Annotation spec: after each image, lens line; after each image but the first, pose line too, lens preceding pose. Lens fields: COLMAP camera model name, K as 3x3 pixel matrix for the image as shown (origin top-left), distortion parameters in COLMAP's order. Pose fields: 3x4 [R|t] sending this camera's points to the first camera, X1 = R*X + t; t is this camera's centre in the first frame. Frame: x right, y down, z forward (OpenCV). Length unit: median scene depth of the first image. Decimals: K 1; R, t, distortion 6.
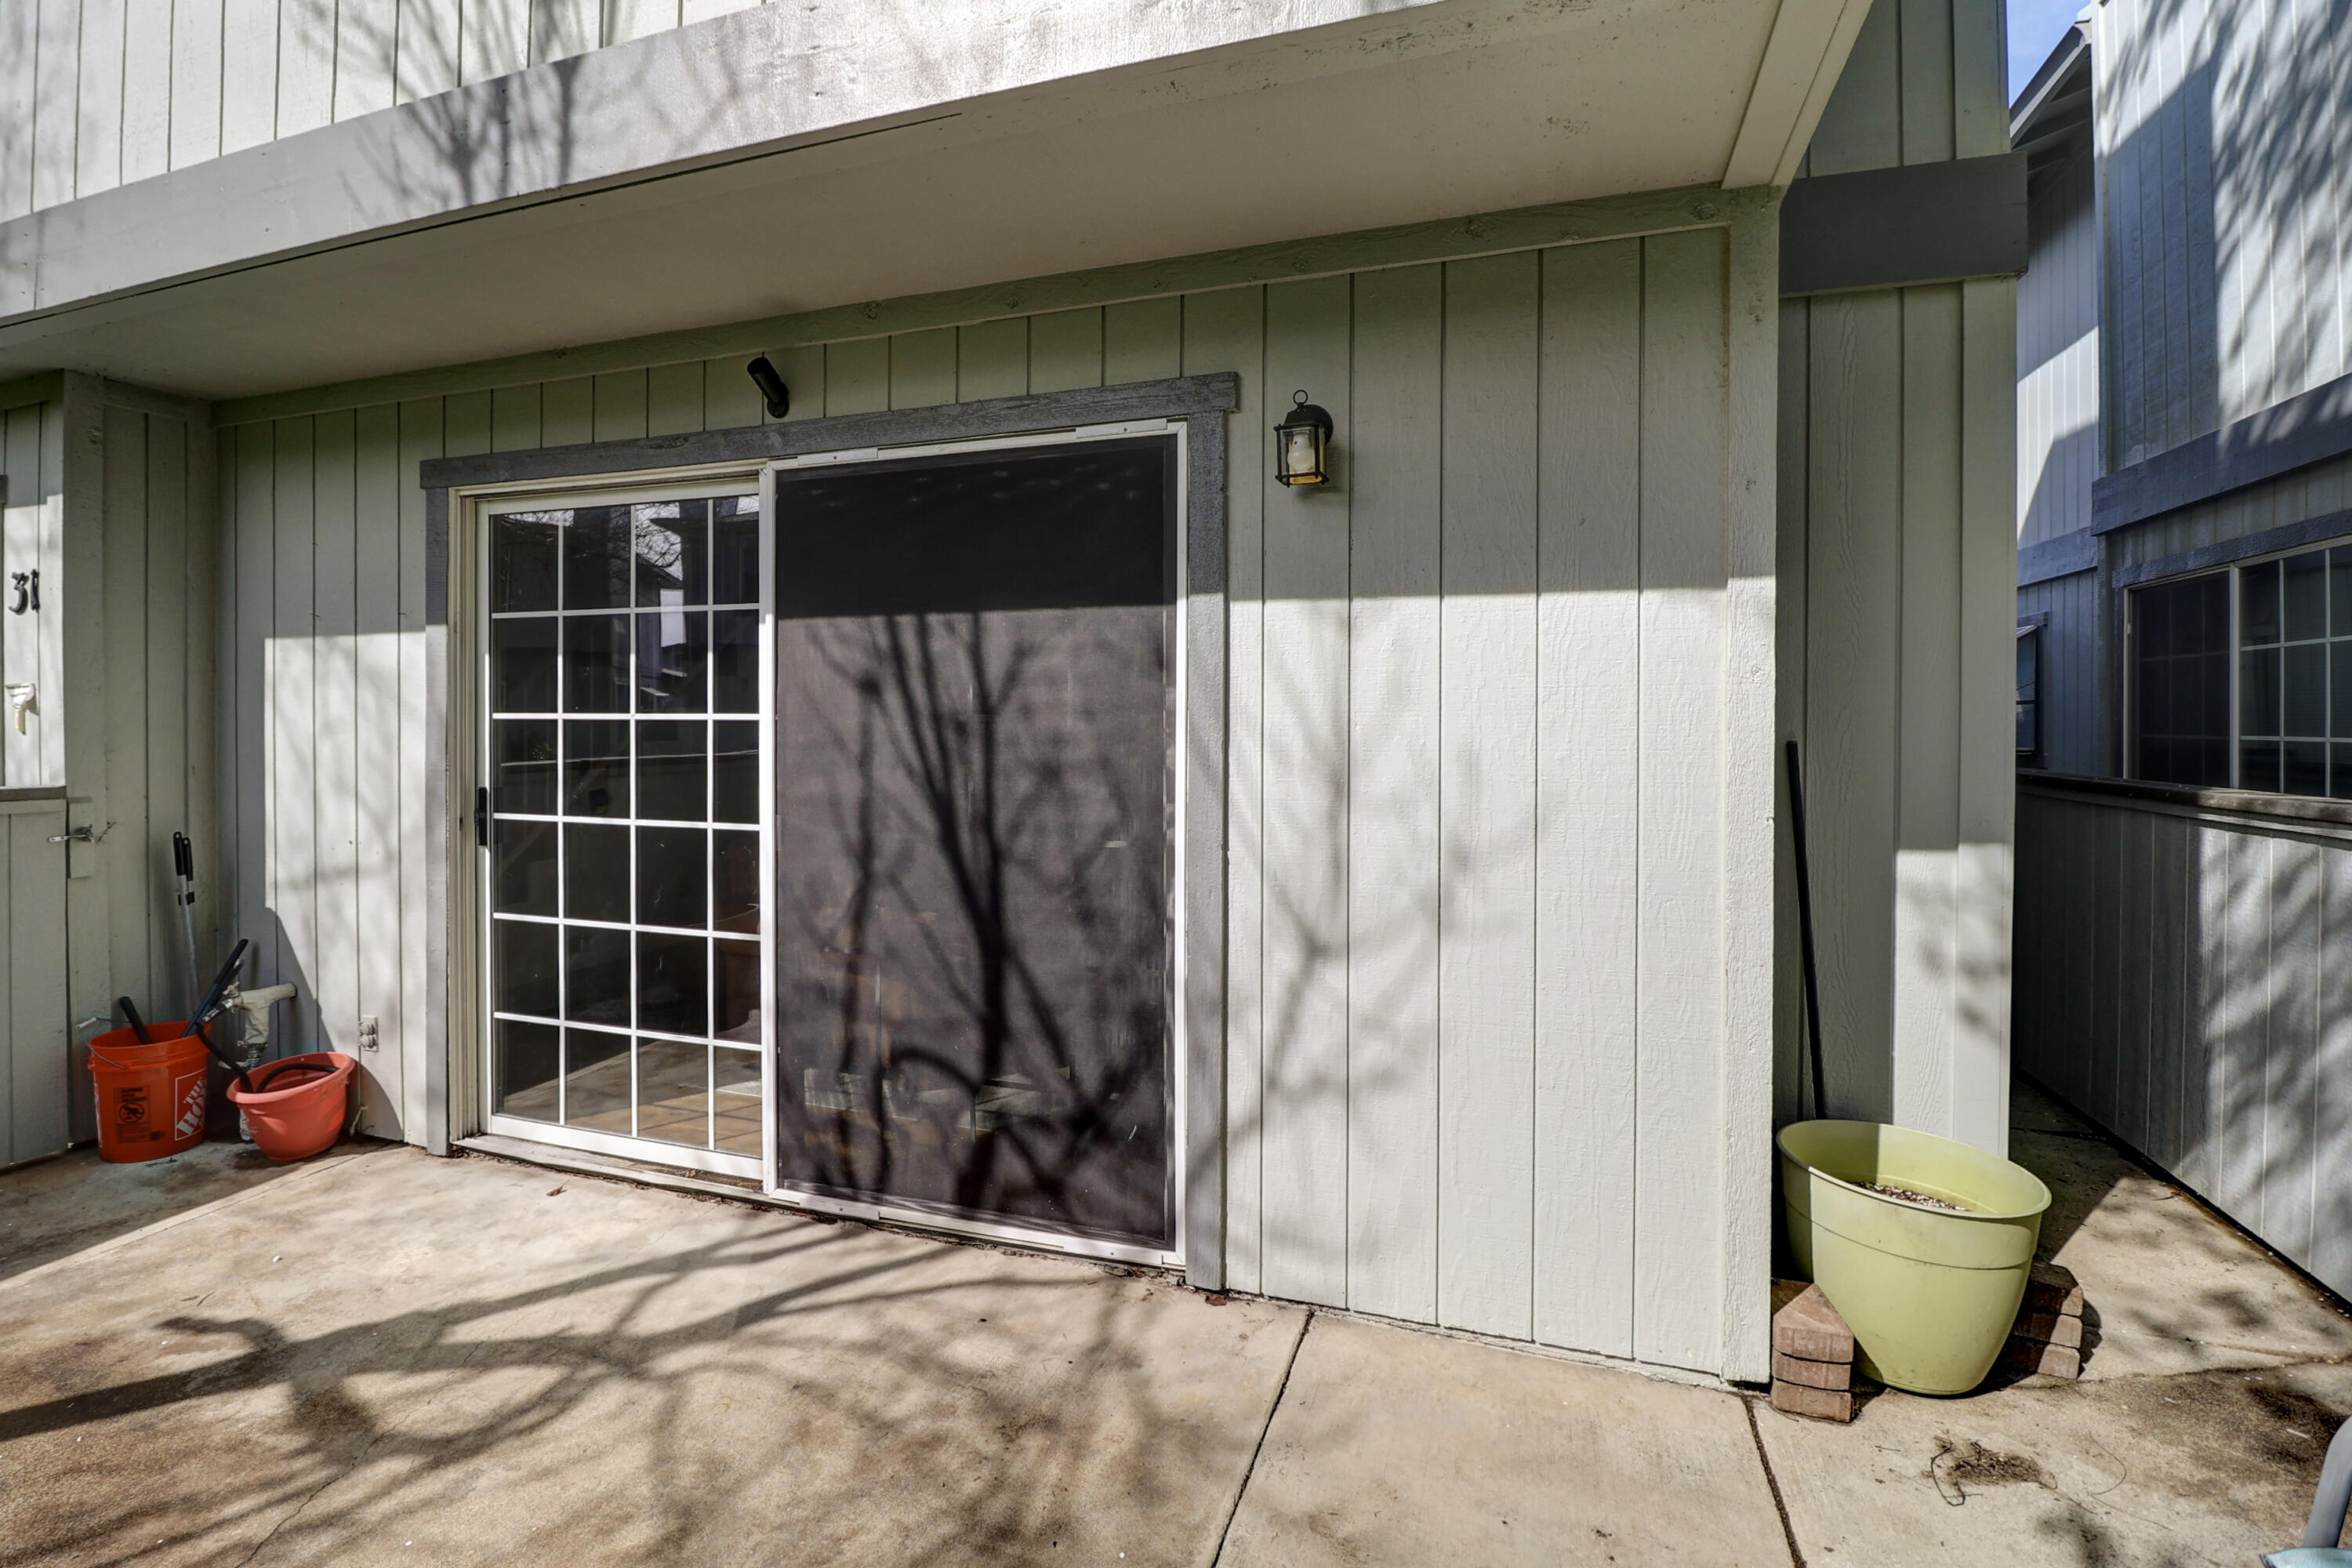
lens RADIAL K [[1052.7, 0, 1170.8], [0, 1052.7, 747.1], [0, 0, 1]] dist [-0.001308, -0.017207]
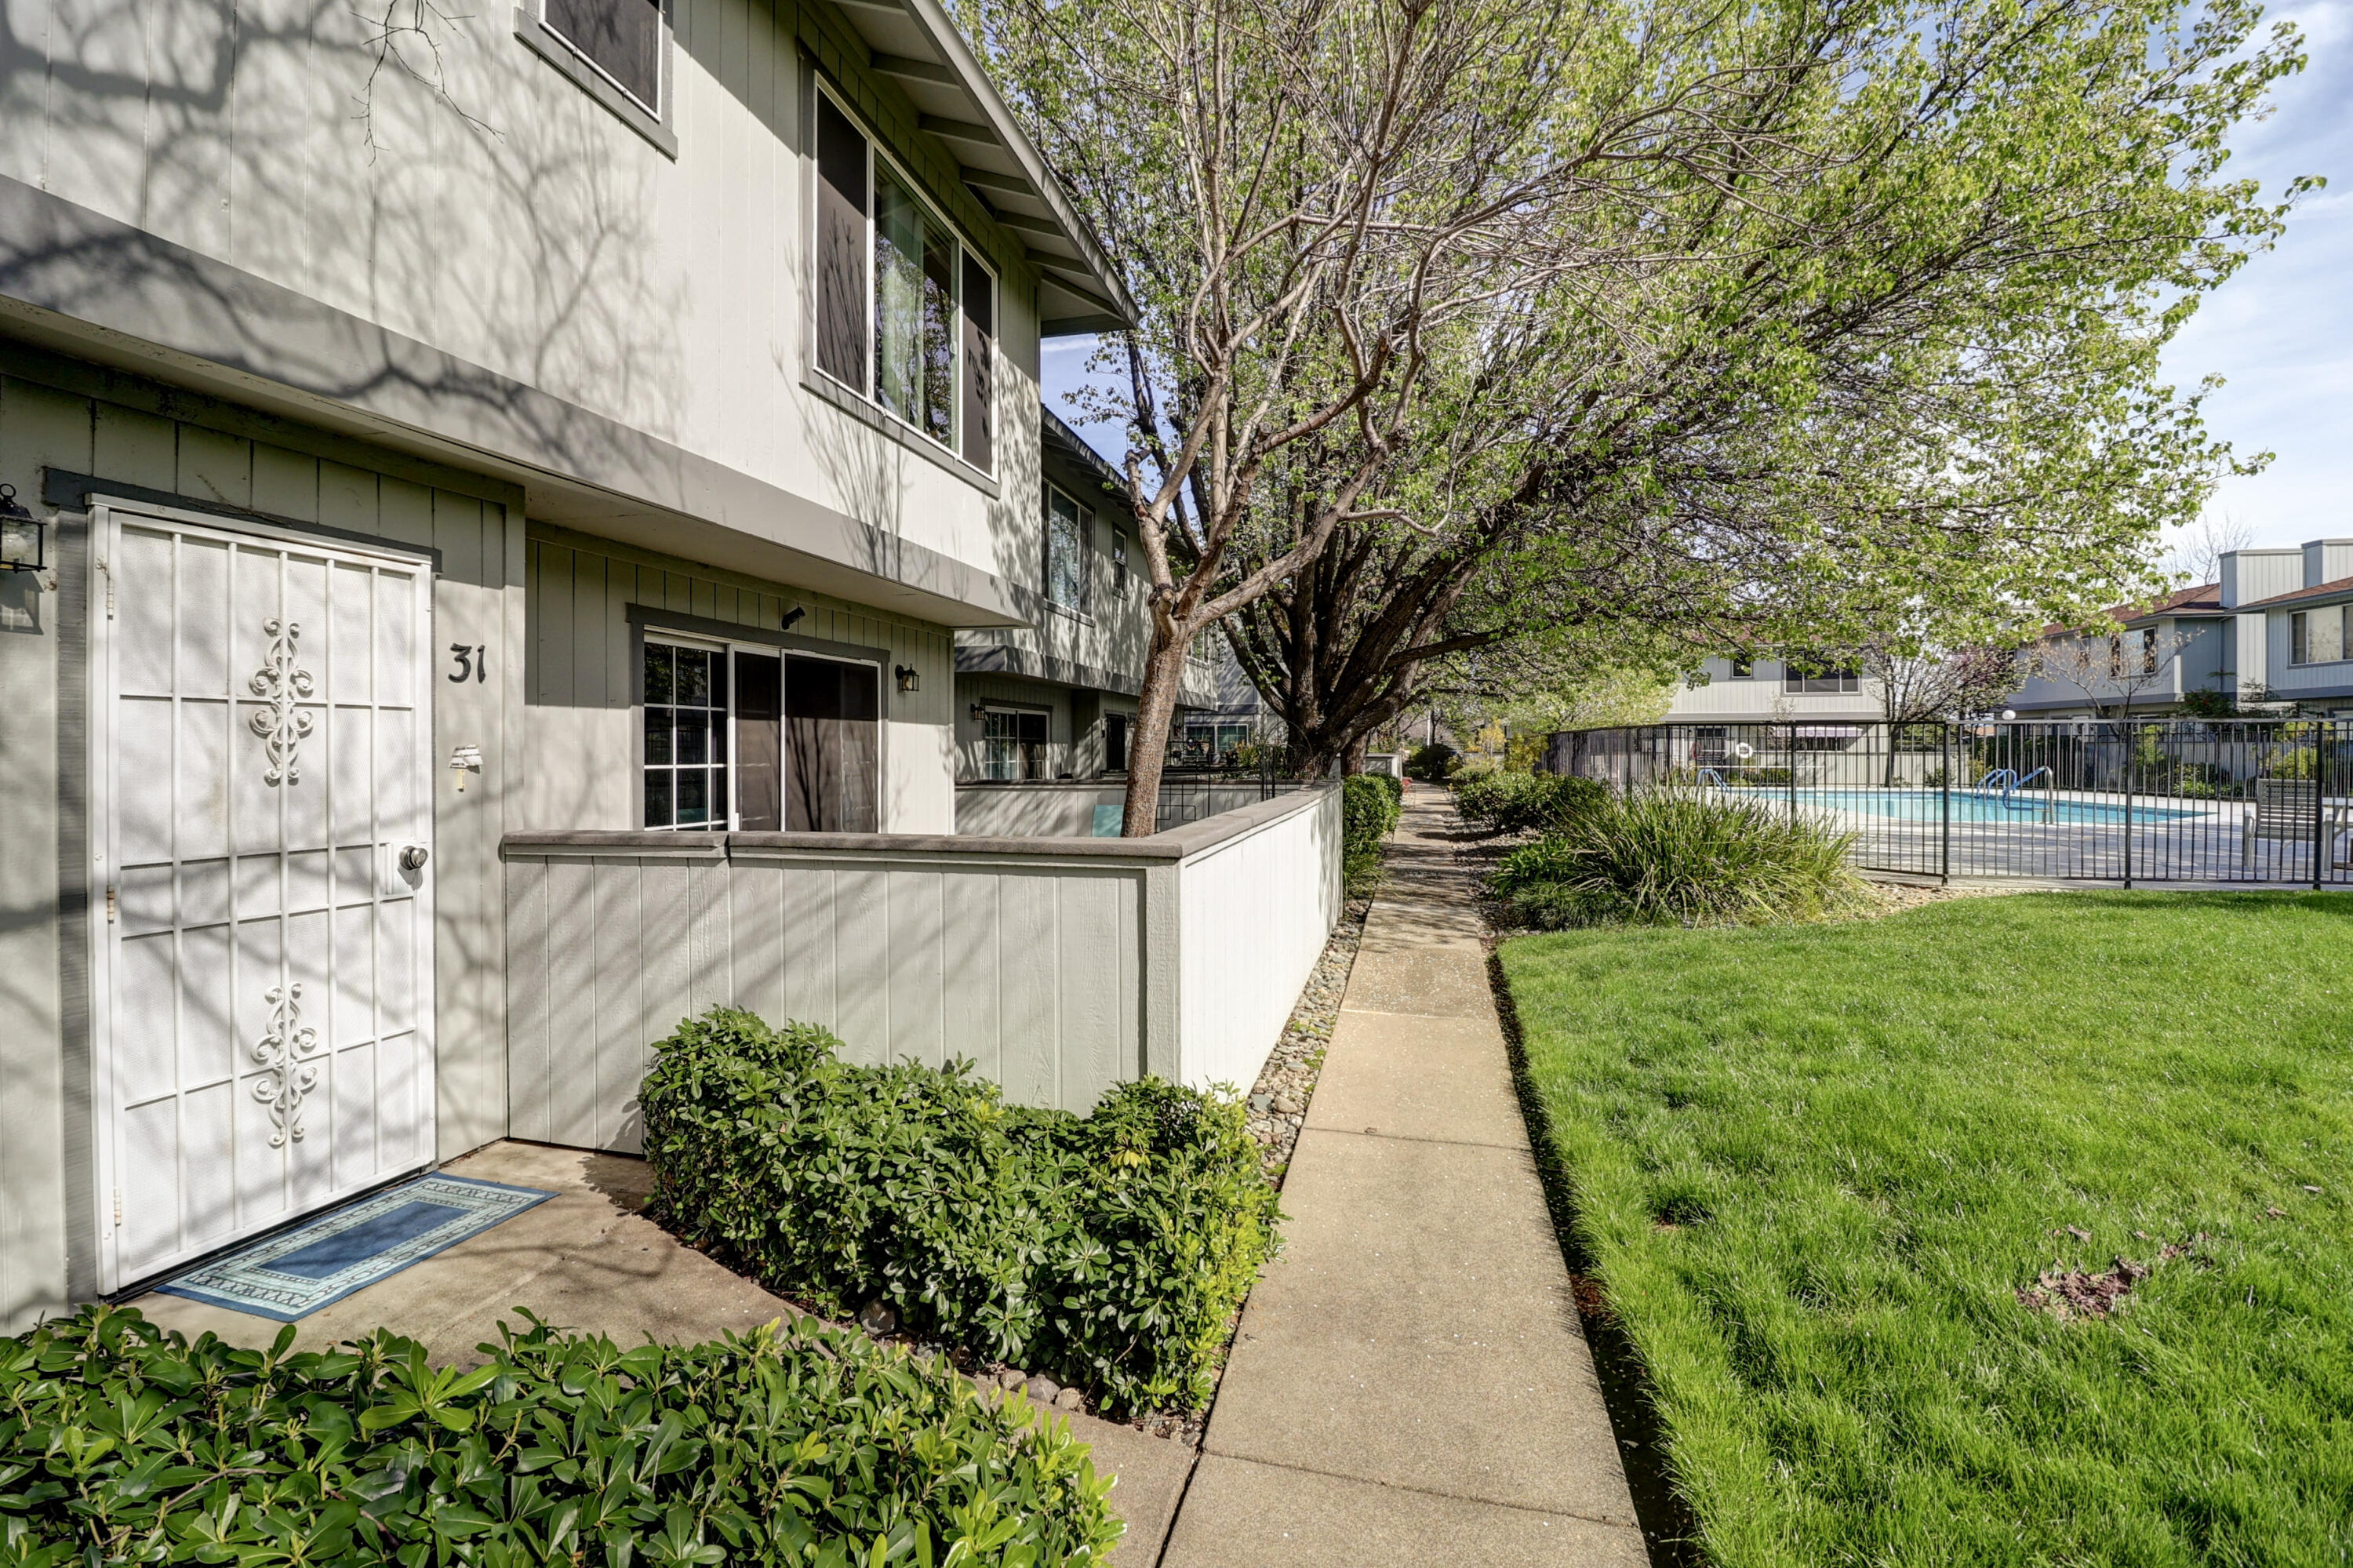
lens RADIAL K [[1053.2, 0, 1171.3], [0, 1053.2, 747.1], [0, 0, 1]] dist [-0.001308, -0.017207]
pose [[-0.099075, 0.002528, 0.995077, -2.411883], [0.016170, 0.999869, -0.000930, -0.048377], [-0.994949, 0.015998, -0.099103, 0.373689]]
